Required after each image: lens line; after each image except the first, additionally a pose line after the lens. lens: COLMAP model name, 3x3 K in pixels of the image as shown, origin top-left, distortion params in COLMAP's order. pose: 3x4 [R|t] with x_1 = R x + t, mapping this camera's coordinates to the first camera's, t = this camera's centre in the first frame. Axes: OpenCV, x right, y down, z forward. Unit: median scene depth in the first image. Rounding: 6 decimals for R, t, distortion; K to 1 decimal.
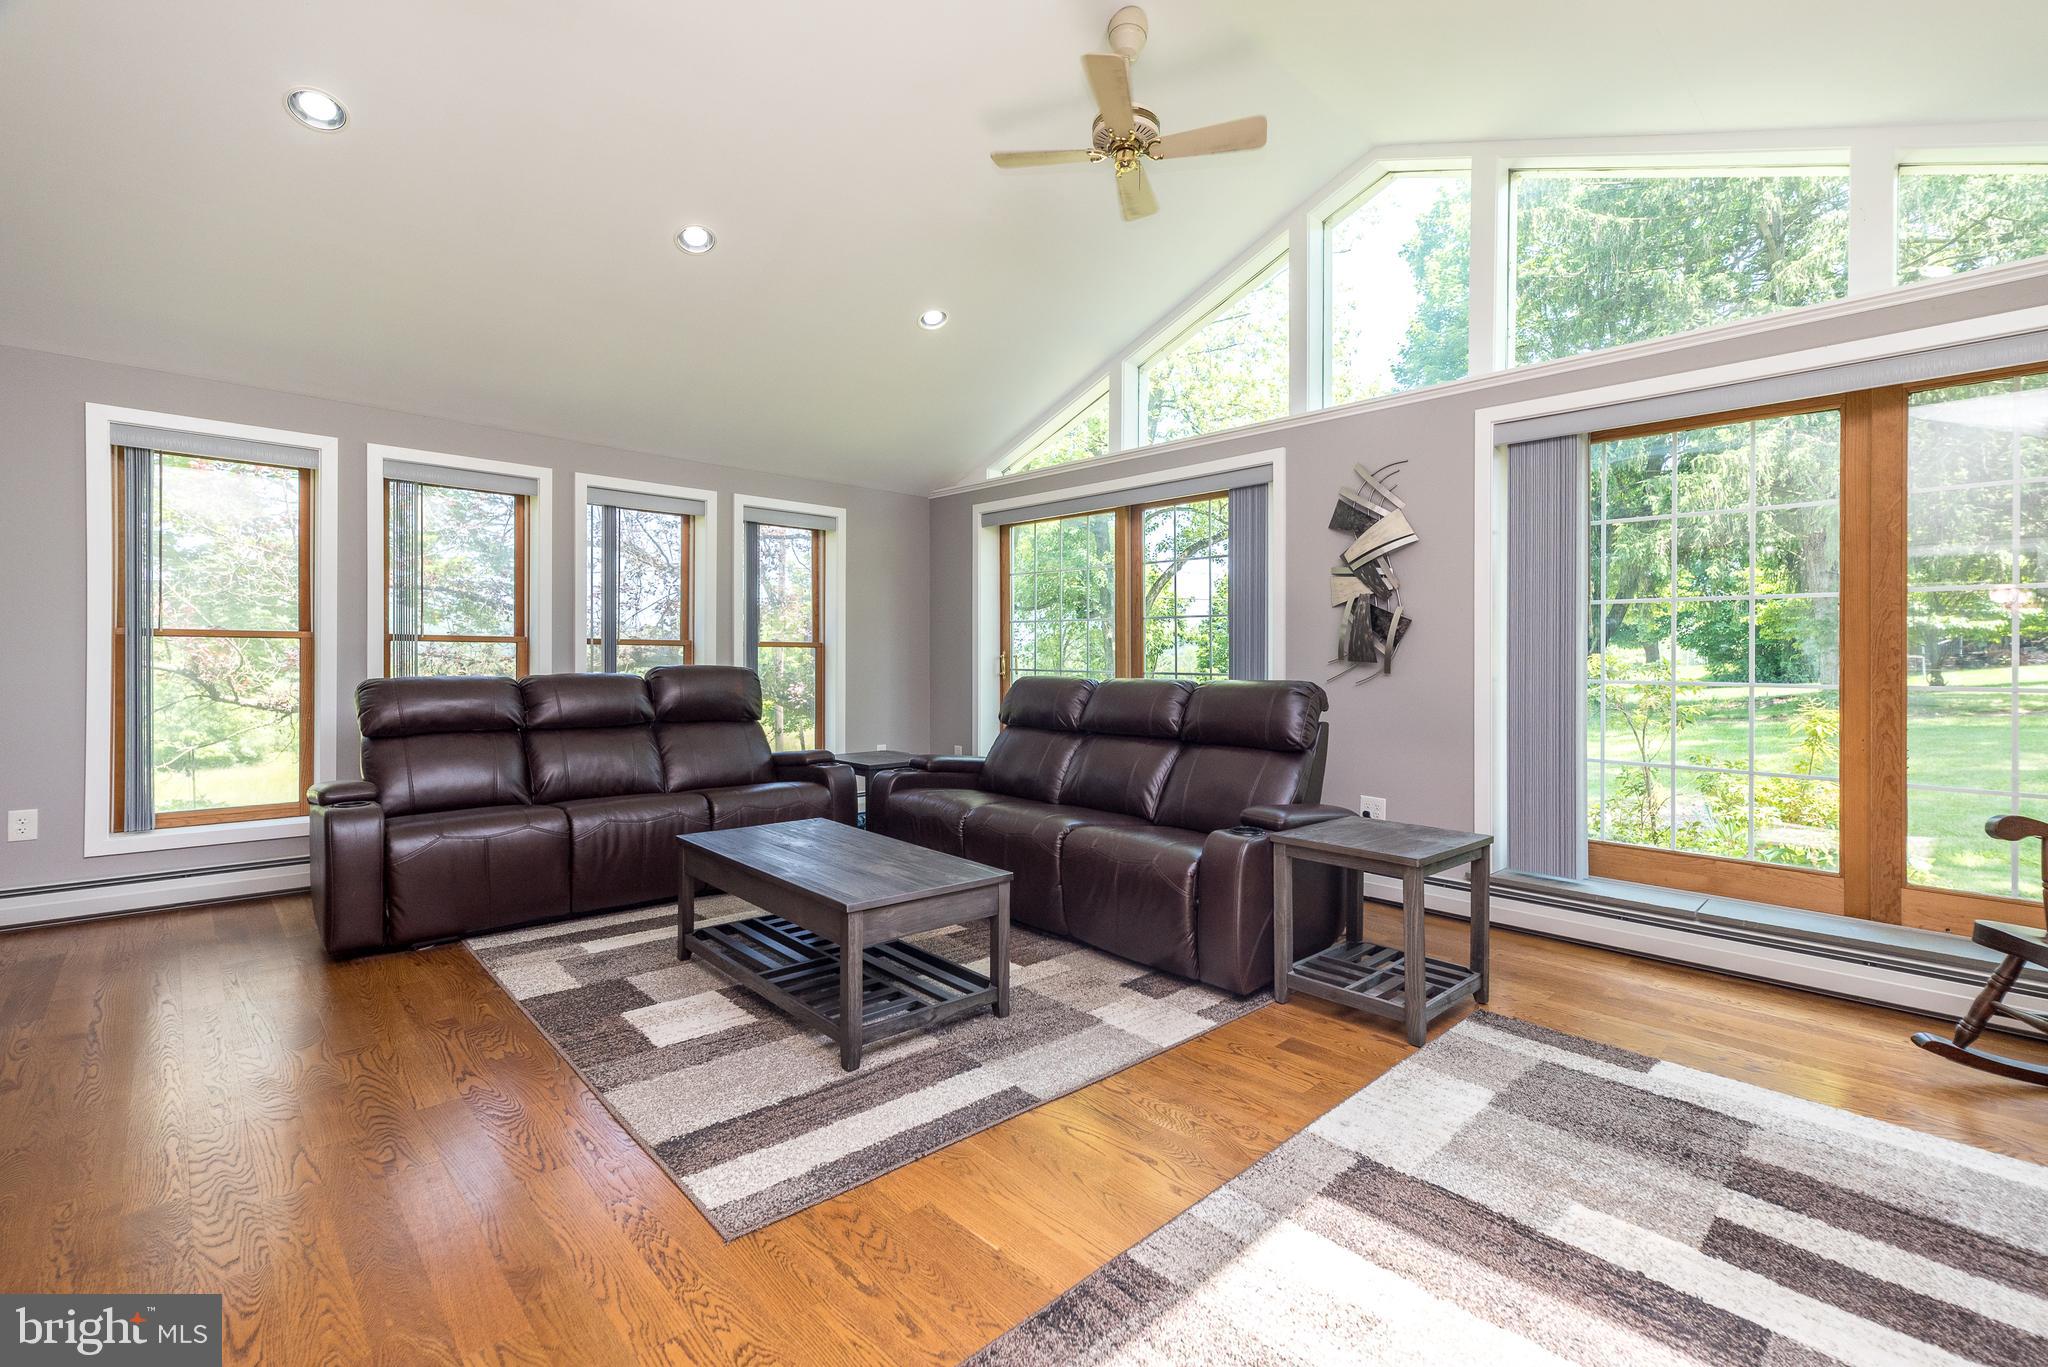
lens RADIAL K [[902.1, 0, 1024.0], [0, 902.1, 683.5], [0, 0, 1]] dist [-0.001654, -0.000096]
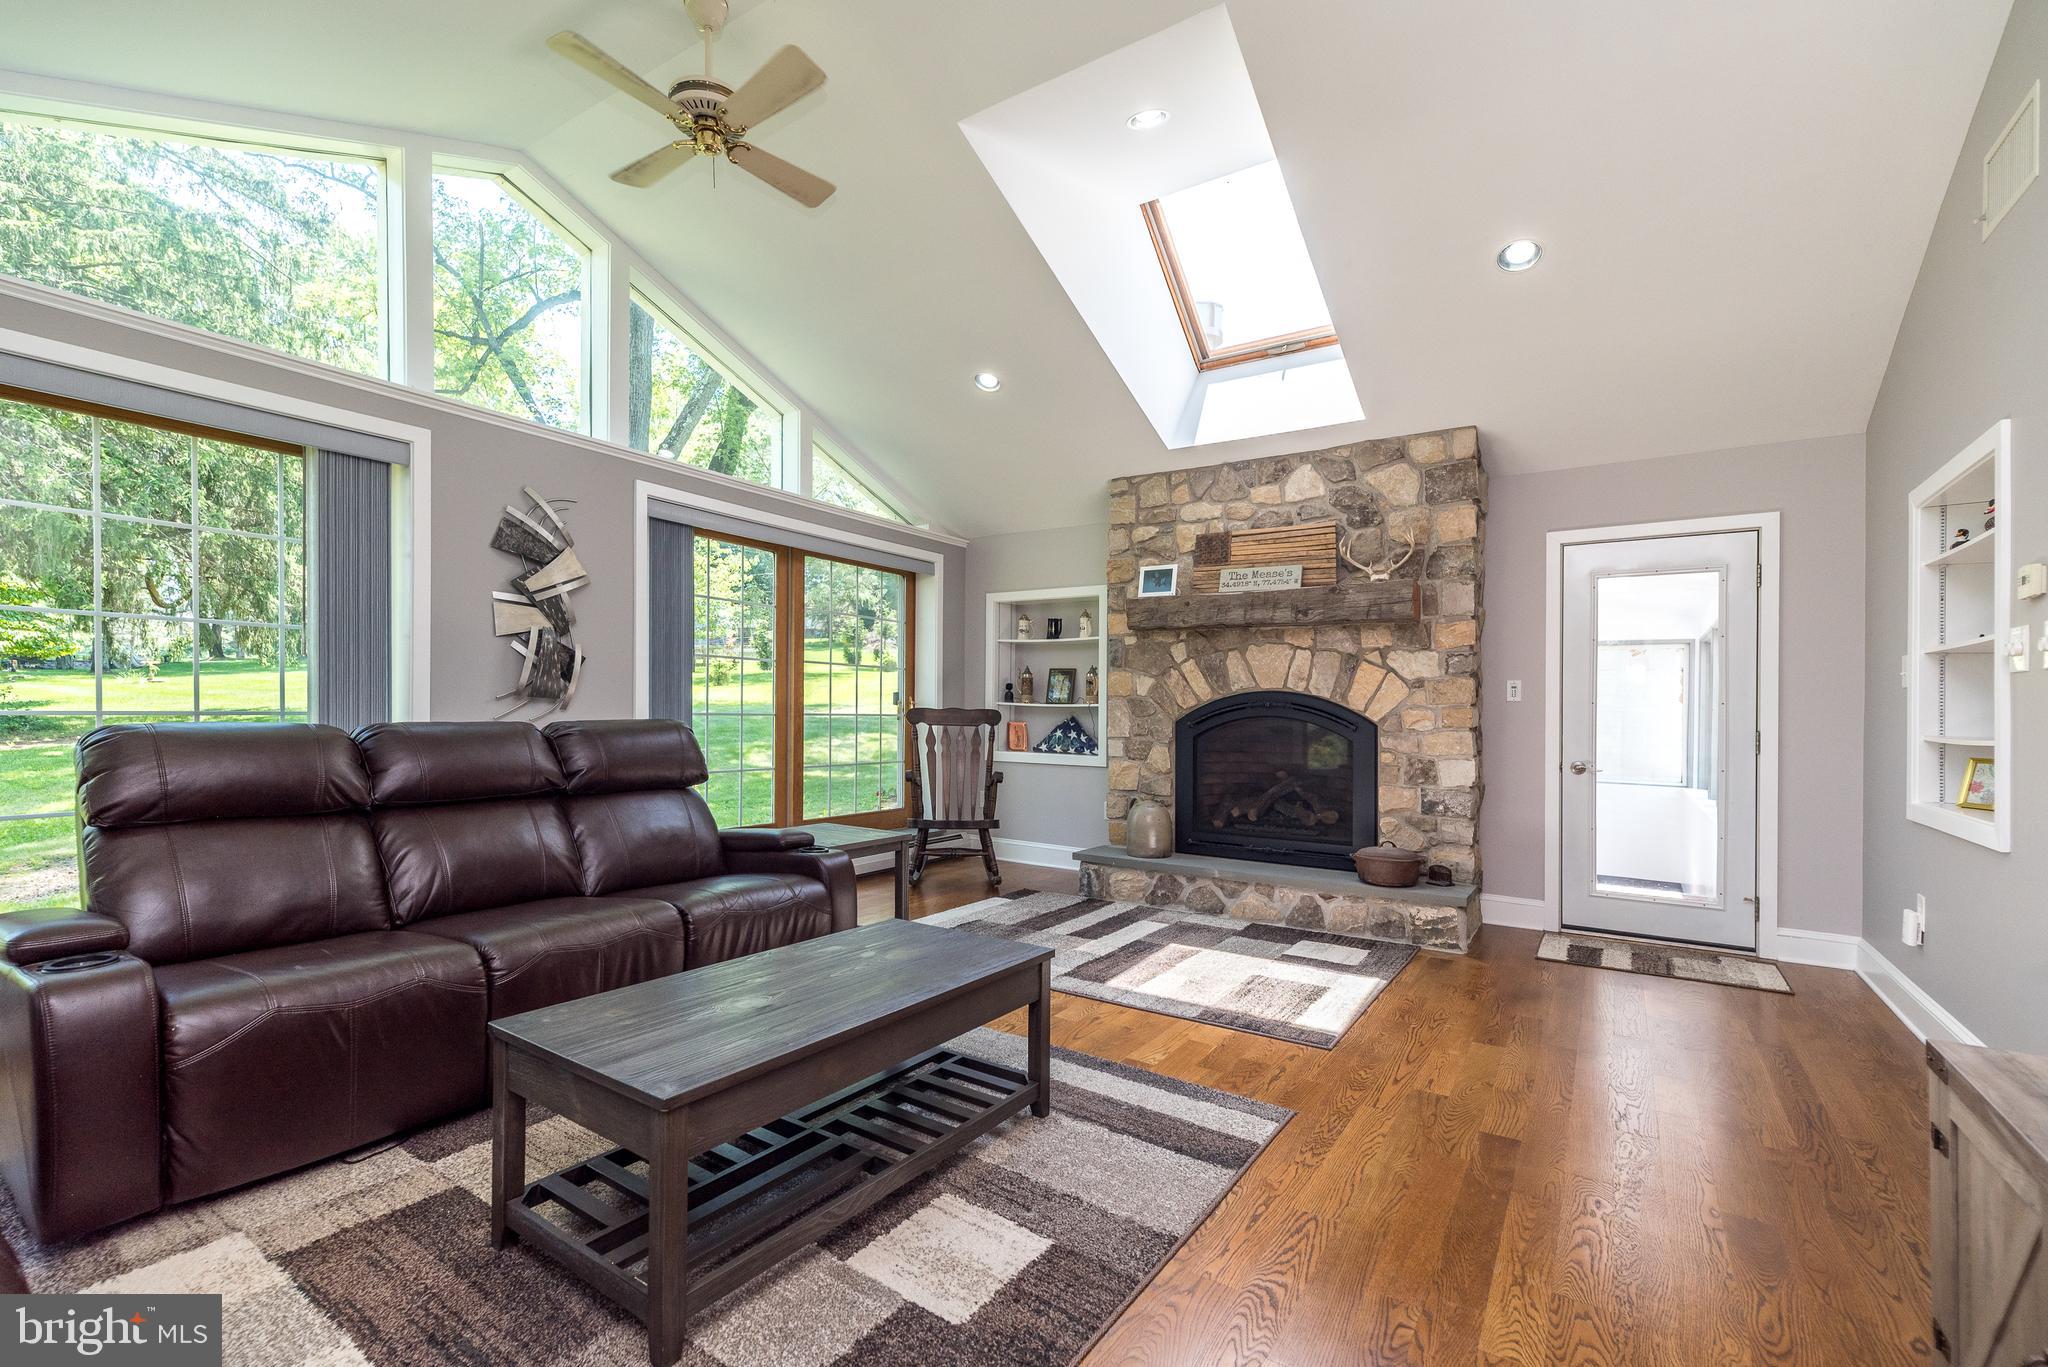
lens RADIAL K [[894.4, 0, 1025.2], [0, 894.4, 699.3], [0, 0, 1]] dist [0.015283, -0.000100]
pose [[-0.228352, -0.006895, 0.973554, -1.063271], [0.005159, 0.999952, 0.008292, -0.043235], [-0.973565, 0.006916, -0.228306, 1.135953]]
